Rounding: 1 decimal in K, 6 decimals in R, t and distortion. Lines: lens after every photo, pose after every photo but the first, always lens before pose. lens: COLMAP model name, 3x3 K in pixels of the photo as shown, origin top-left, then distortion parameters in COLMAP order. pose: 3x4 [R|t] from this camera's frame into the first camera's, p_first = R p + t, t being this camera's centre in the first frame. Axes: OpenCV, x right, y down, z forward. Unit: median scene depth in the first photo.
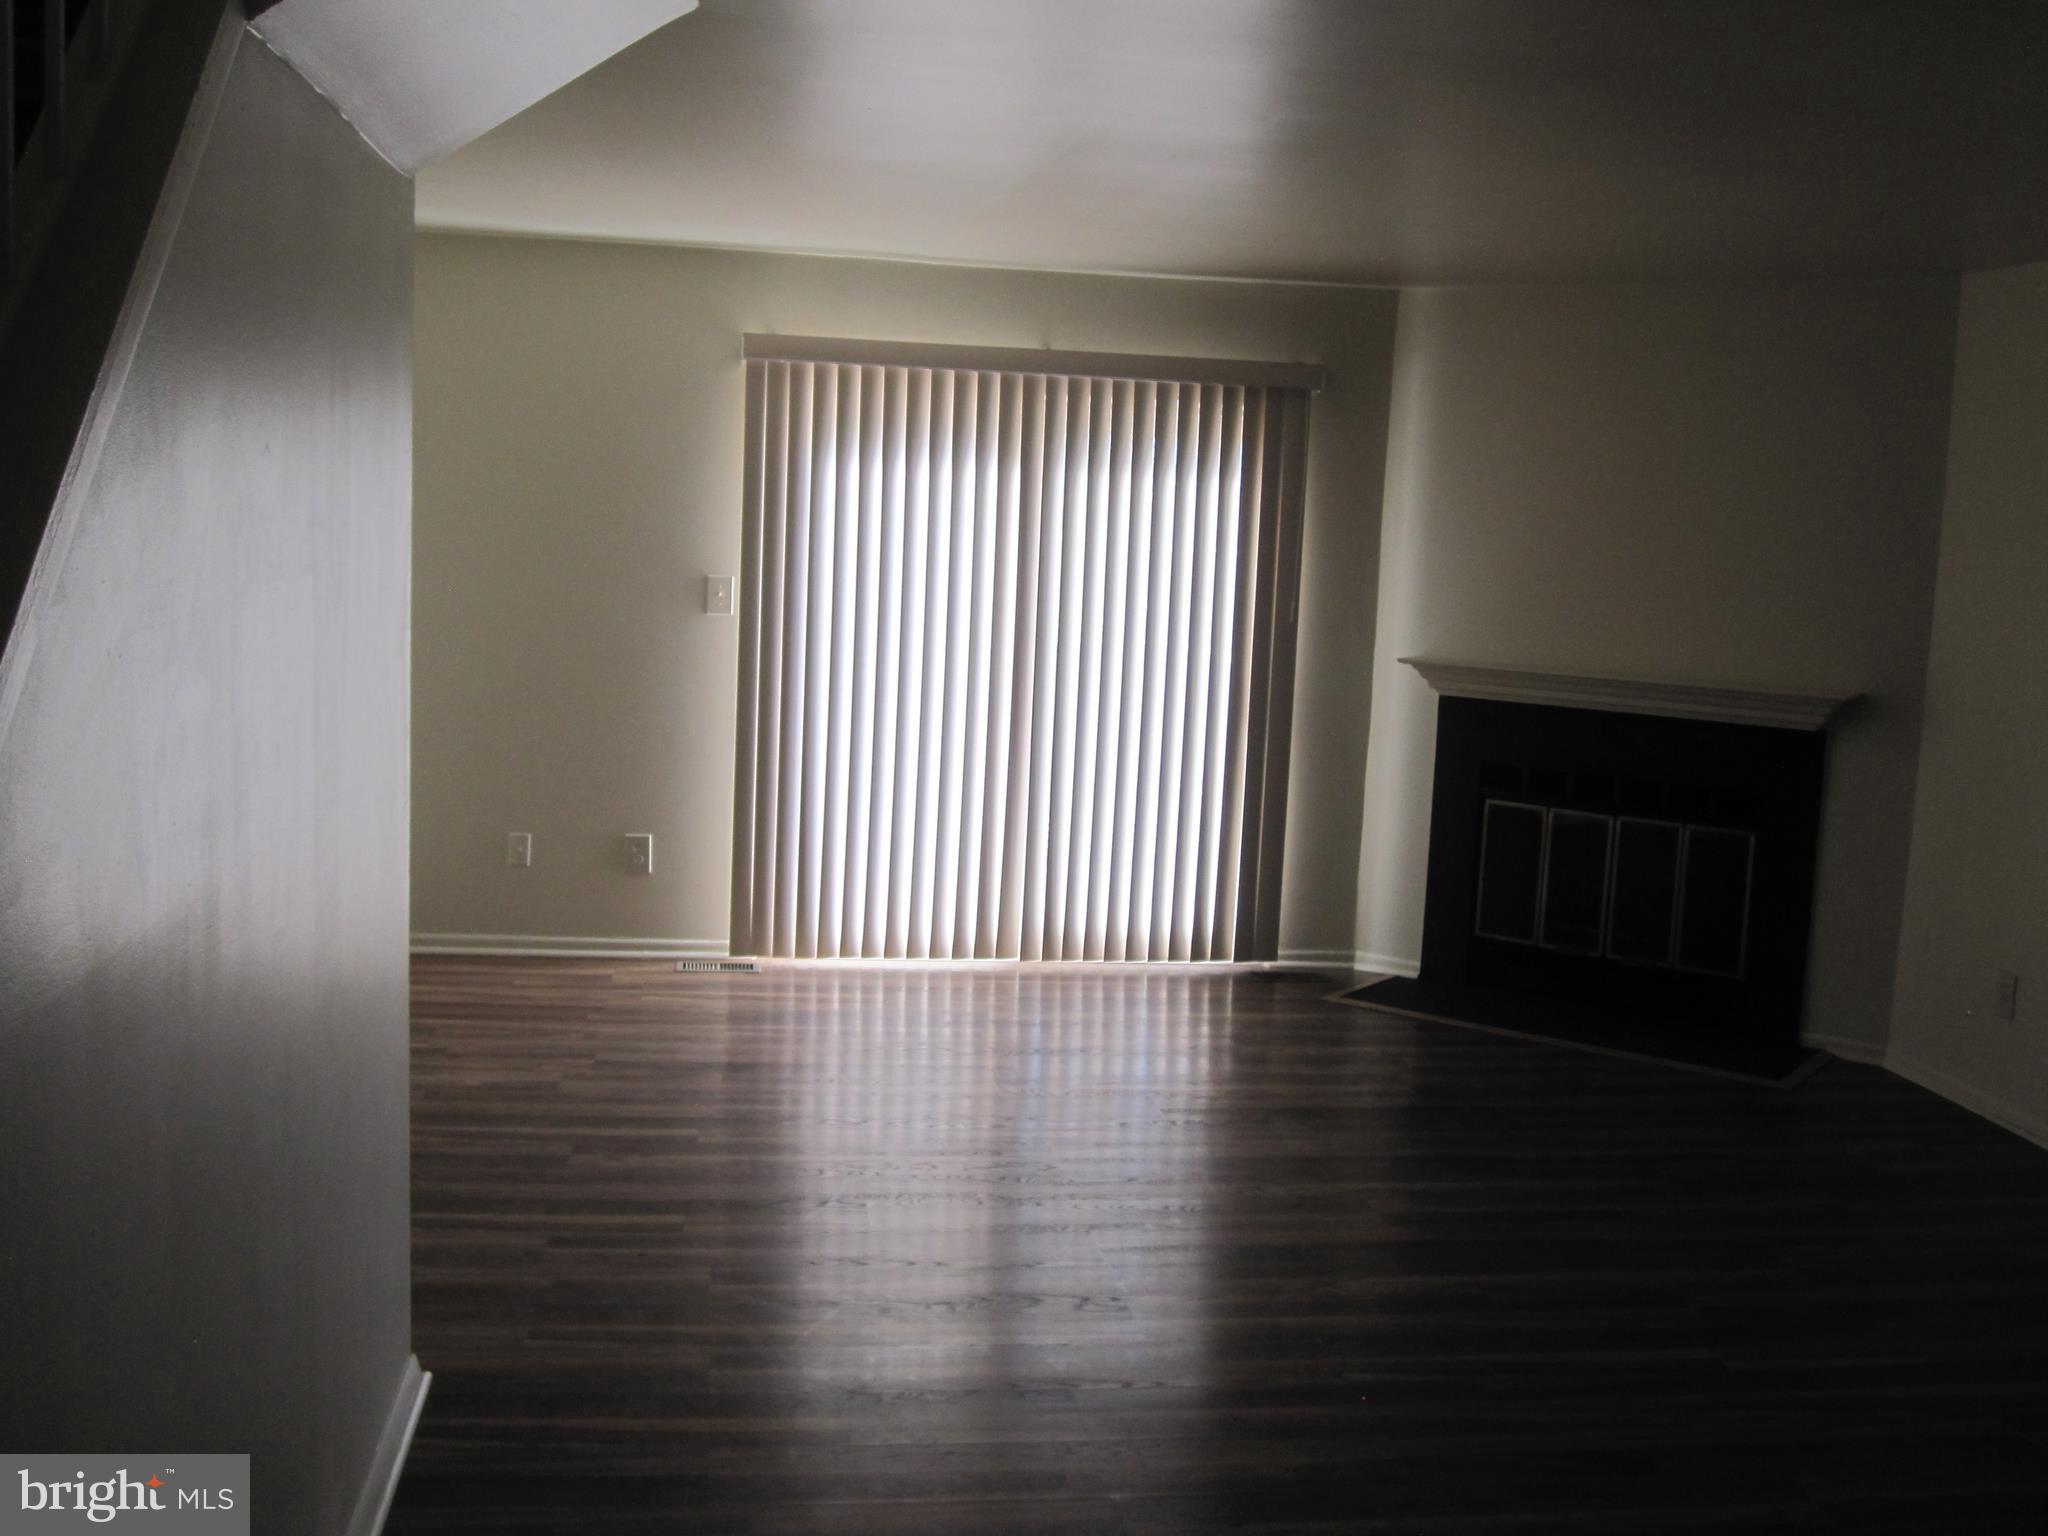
lens RADIAL K [[2005.1, 0, 1016.7], [0, 2005.1, 762.3], [0, 0, 1]] dist [-0.065567, 0.000000]
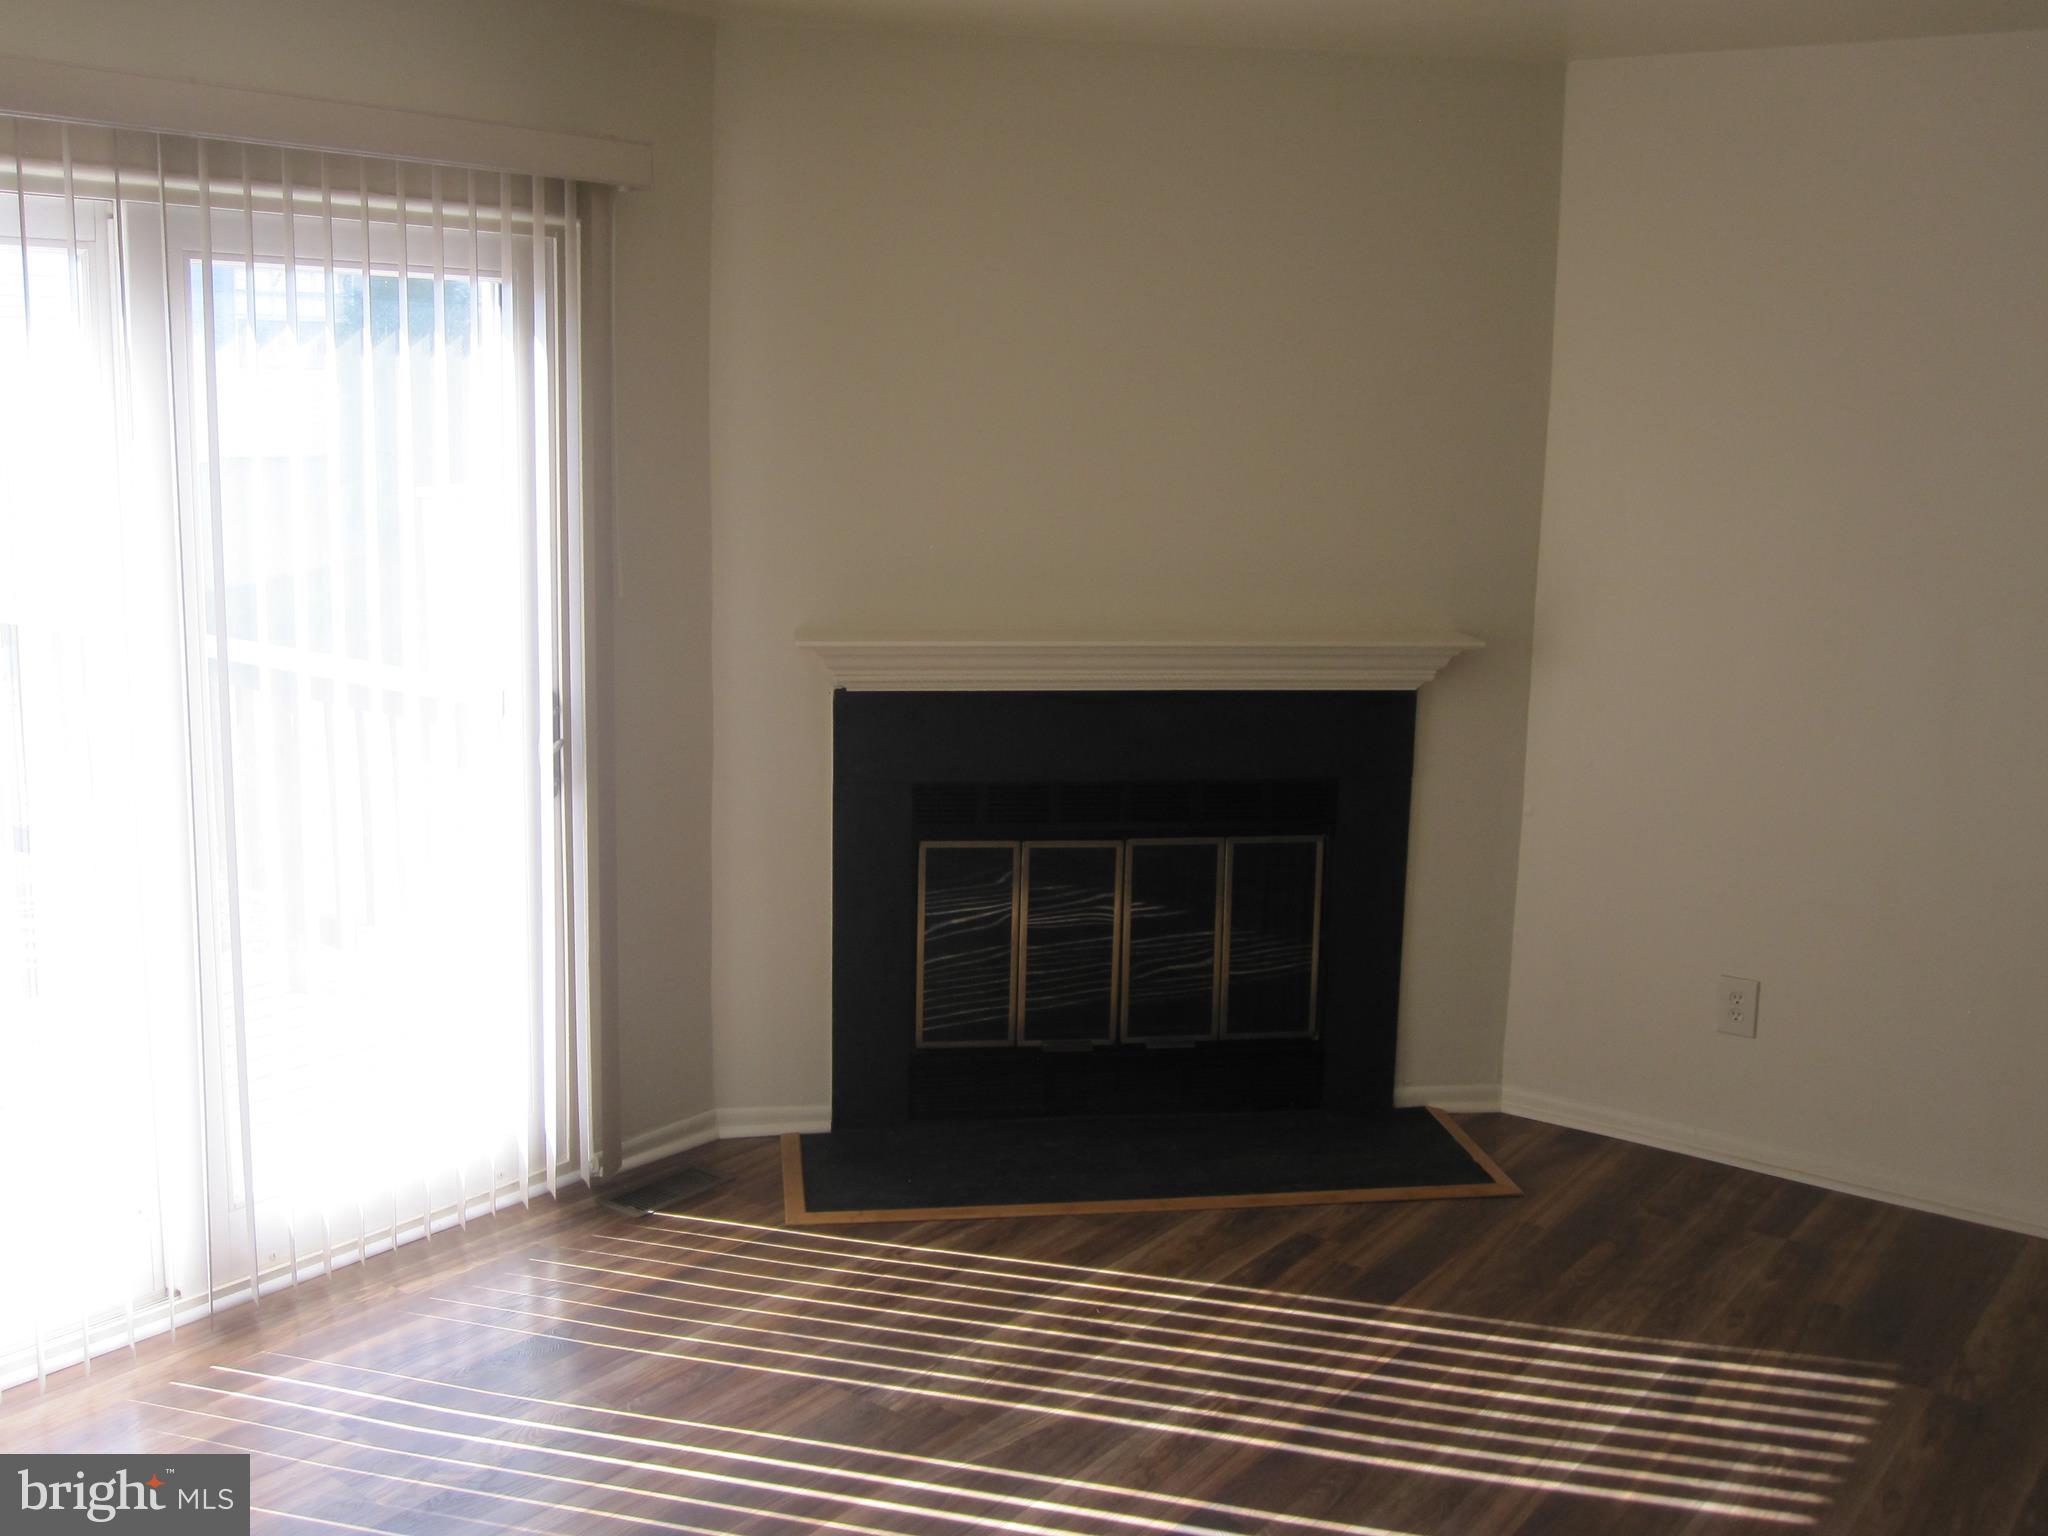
lens RADIAL K [[2005.1, 0, 1019.6], [0, 2005.1, 768.6], [0, 0, 1]] dist [-0.065567, 0.000000]
pose [[0.707813, -0.154245, 0.689354, -0.196037], [0.098720, 0.987892, 0.119680, -0.084011], [-0.699467, -0.016658, 0.714470, 0.546899]]
